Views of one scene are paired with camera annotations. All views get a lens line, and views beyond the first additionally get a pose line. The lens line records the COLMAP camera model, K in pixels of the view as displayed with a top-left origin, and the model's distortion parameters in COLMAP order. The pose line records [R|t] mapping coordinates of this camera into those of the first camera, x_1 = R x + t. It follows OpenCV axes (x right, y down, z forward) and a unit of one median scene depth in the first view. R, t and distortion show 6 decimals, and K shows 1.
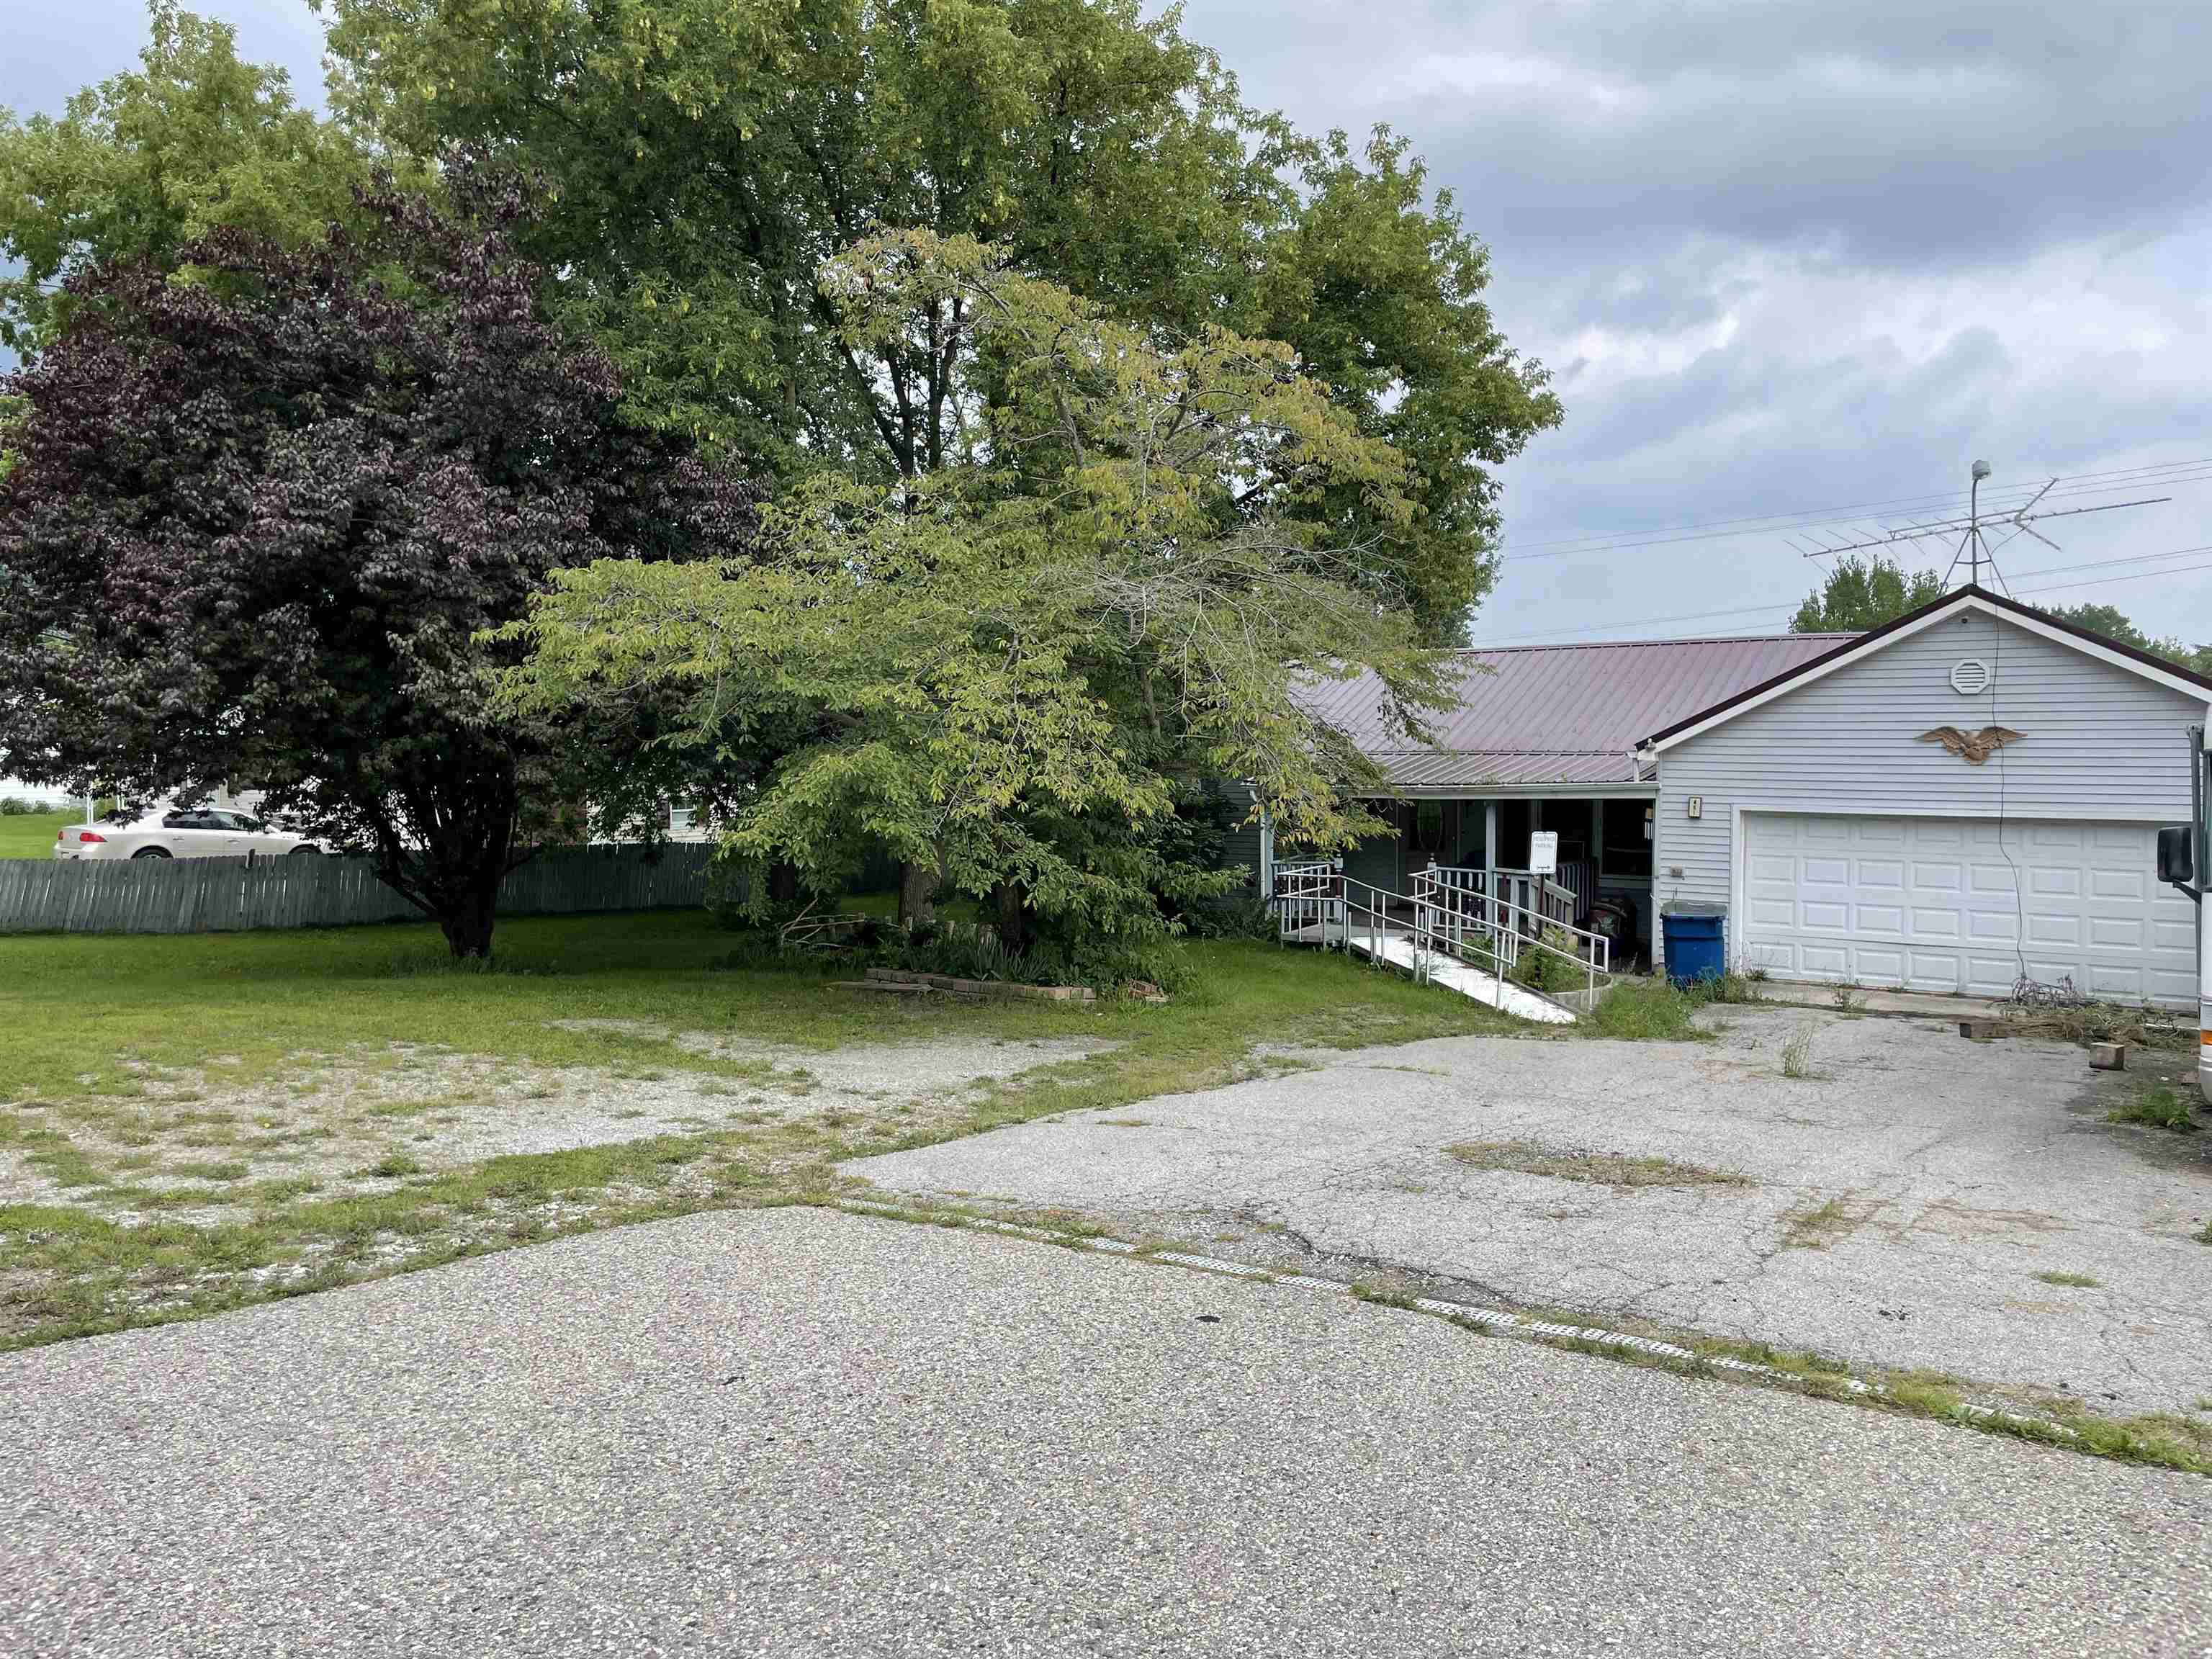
lens RADIAL K [[1621.9, 0, 1096.6], [0, 1621.9, 794.0], [0, 0, 1]] dist [0.033766, -0.070680]
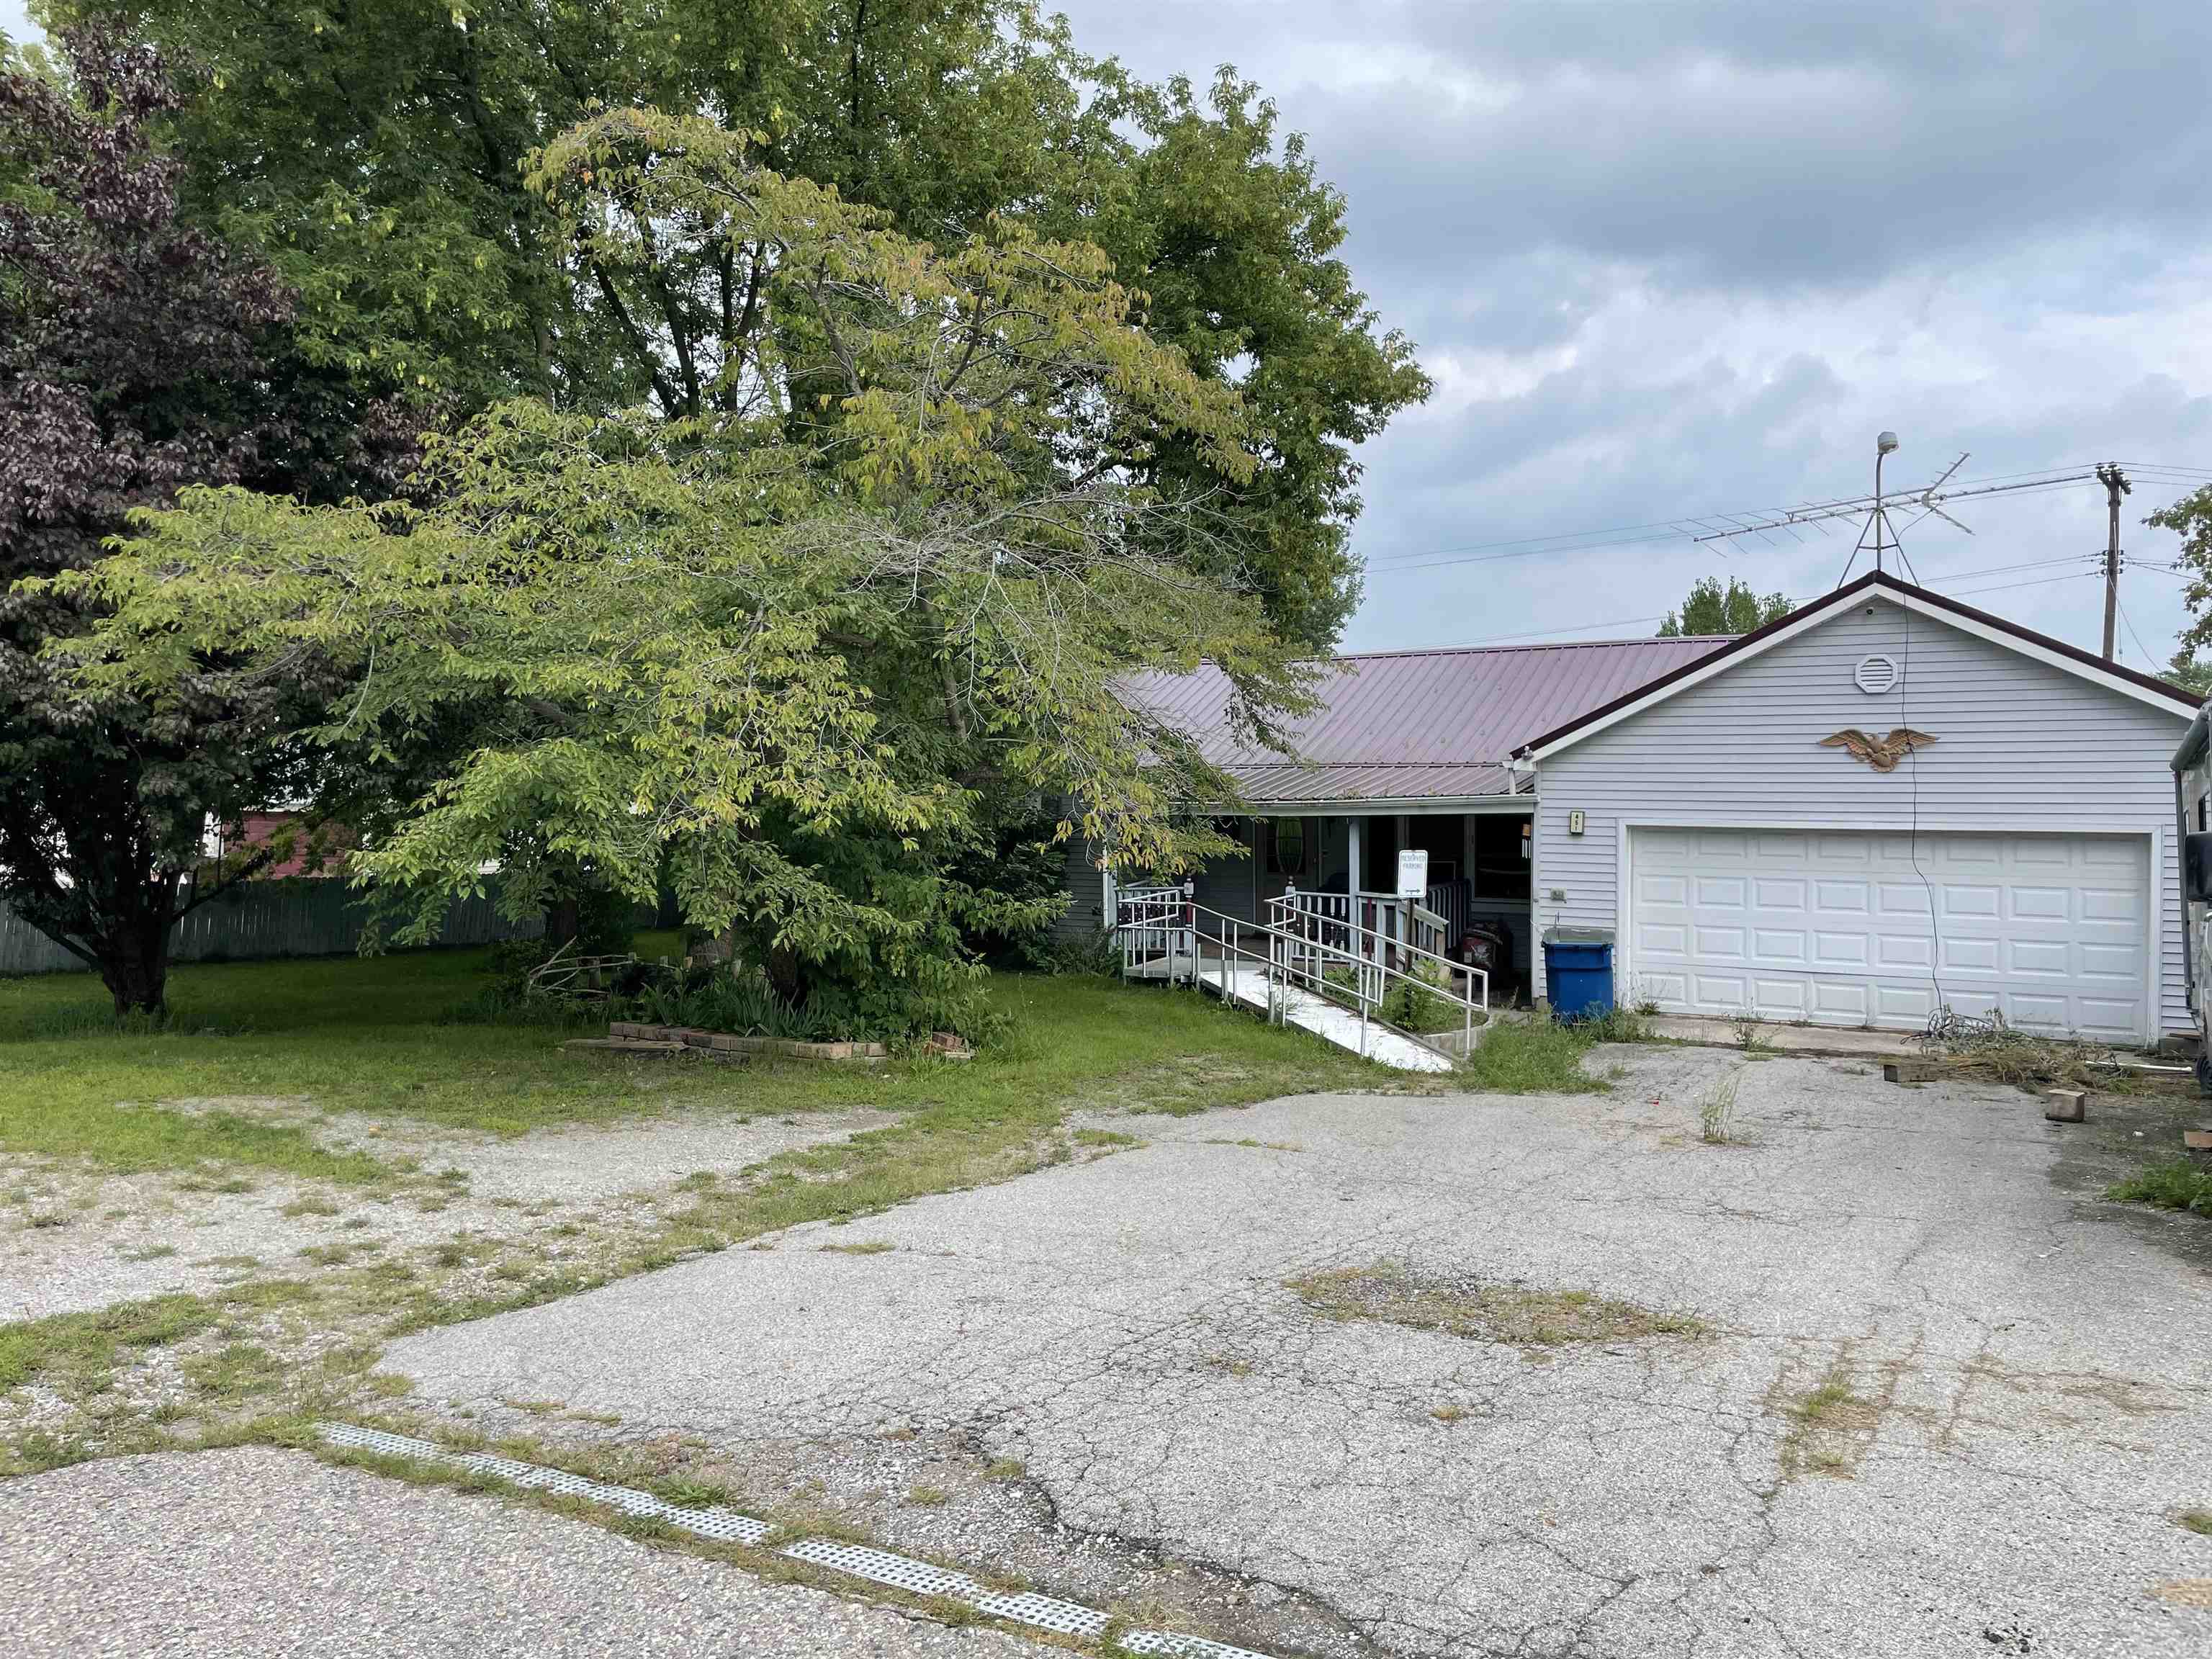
lens RADIAL K [[1621.9, 0, 1096.6], [0, 1621.9, 794.0], [0, 0, 1]] dist [0.033766, -0.070680]
pose [[0.996911, -0.005796, 0.078326, 0.036882], [0.007113, 0.999838, -0.016545, 0.006173], [-0.078217, 0.017051, 0.996791, 0.140218]]
